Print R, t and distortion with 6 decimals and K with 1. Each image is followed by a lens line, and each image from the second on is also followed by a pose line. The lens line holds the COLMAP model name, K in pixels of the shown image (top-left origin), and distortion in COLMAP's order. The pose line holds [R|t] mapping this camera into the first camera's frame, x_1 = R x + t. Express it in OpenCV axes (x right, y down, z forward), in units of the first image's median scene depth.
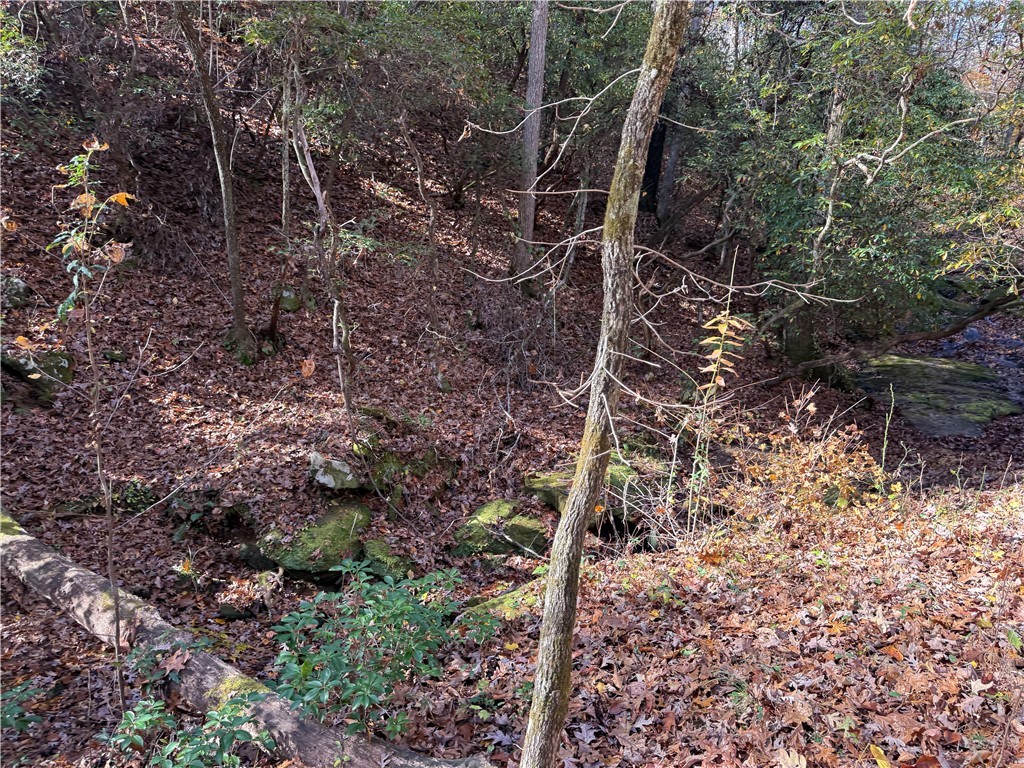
lens RADIAL K [[771.0, 0, 512.0], [0, 771.0, 384.0], [0, 0, 1]] dist [-0.001644, -0.000532]
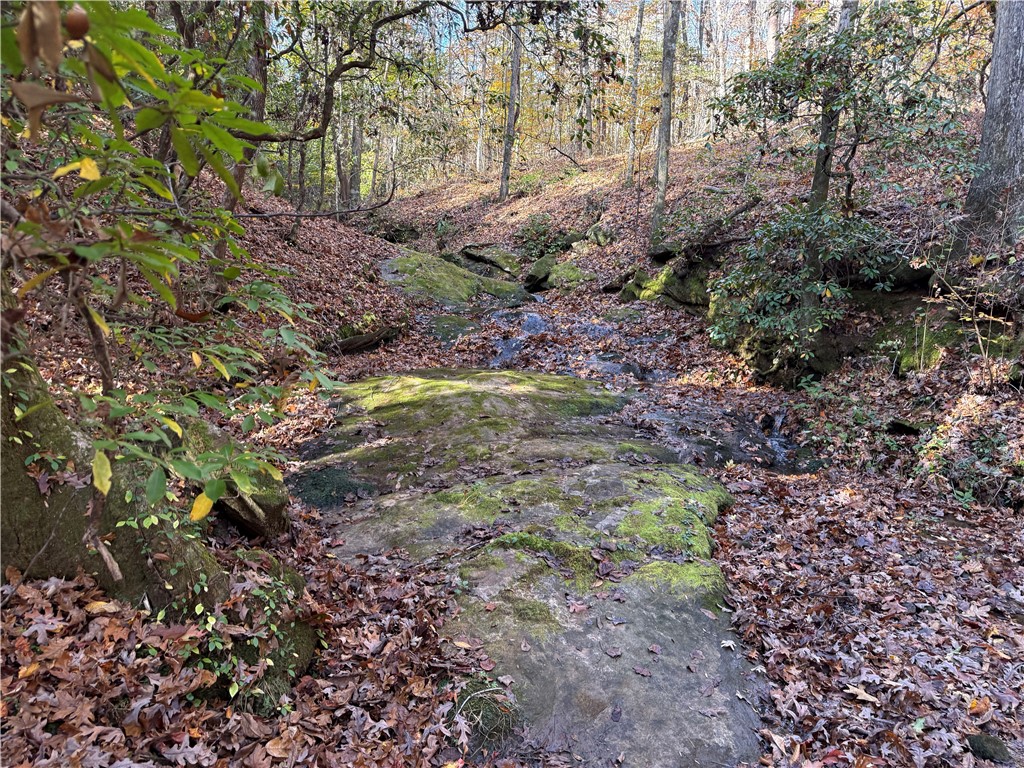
lens RADIAL K [[732.8, 0, 518.9], [0, 732.8, 377.6], [0, 0, 1]] dist [0.125755, -0.276790]
pose [[0.830233, -0.112889, 0.545865, 0.305341], [0.133587, 0.991035, 0.001775, -0.028054], [-0.541172, 0.071447, 0.837871, 0.594005]]
